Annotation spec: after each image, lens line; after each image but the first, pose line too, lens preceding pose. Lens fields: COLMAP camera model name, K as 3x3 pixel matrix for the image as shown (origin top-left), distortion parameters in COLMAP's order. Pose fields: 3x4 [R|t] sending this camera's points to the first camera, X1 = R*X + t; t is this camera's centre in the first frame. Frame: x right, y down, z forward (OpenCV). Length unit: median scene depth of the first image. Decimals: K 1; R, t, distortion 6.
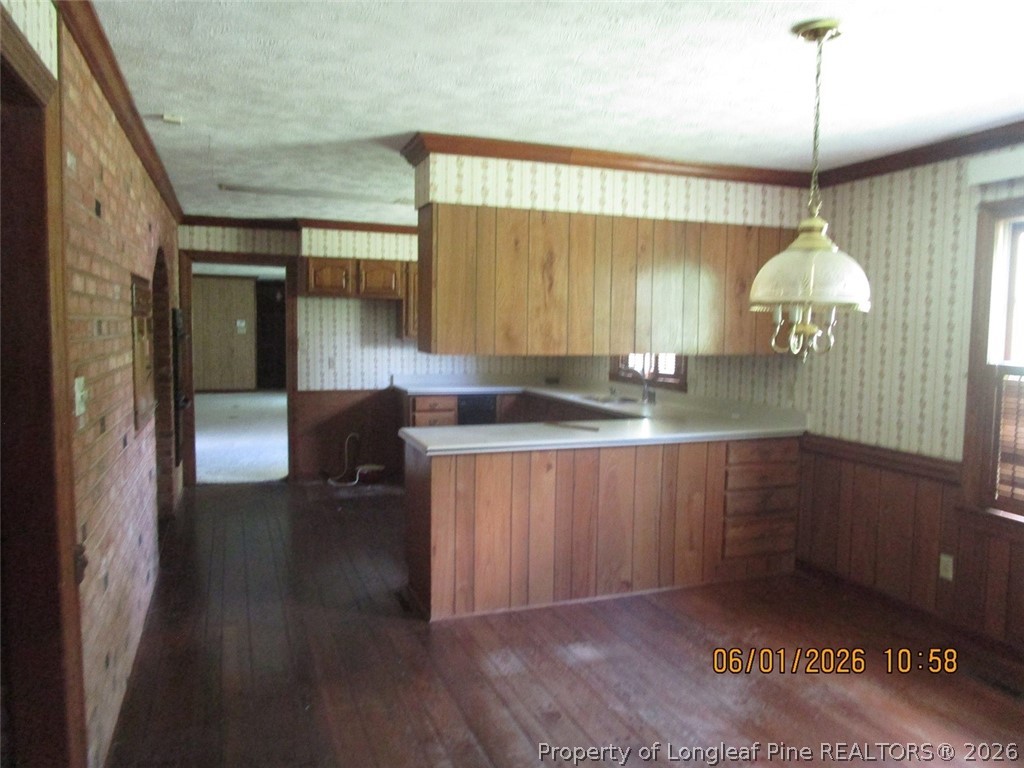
lens RADIAL K [[727.4, 0, 512.7], [0, 727.4, 382.1], [0, 0, 1]] dist [0.039624, 0.002990]
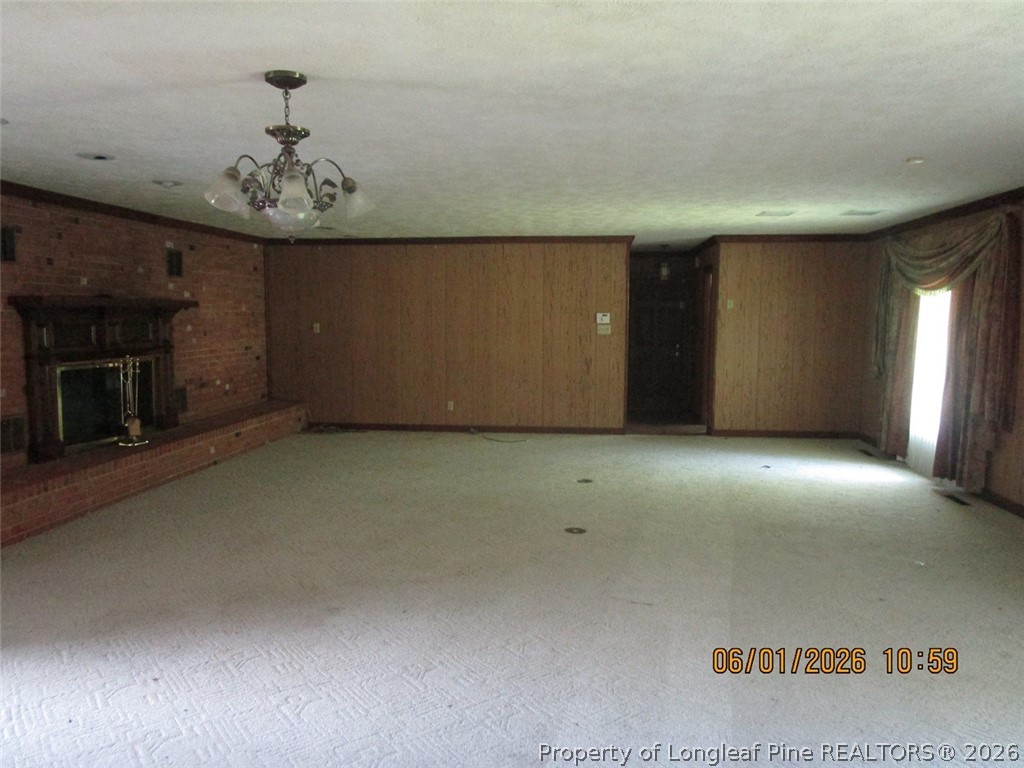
lens RADIAL K [[727.4, 0, 512.0], [0, 727.4, 384.6], [0, 0, 1]] dist [0.039624, 0.002990]
pose [[0.887437, 0.034344, -0.459648, -0.164515], [-0.026935, 0.999380, 0.022668, -0.037552], [0.460141, -0.007736, 0.887812, 0.443187]]
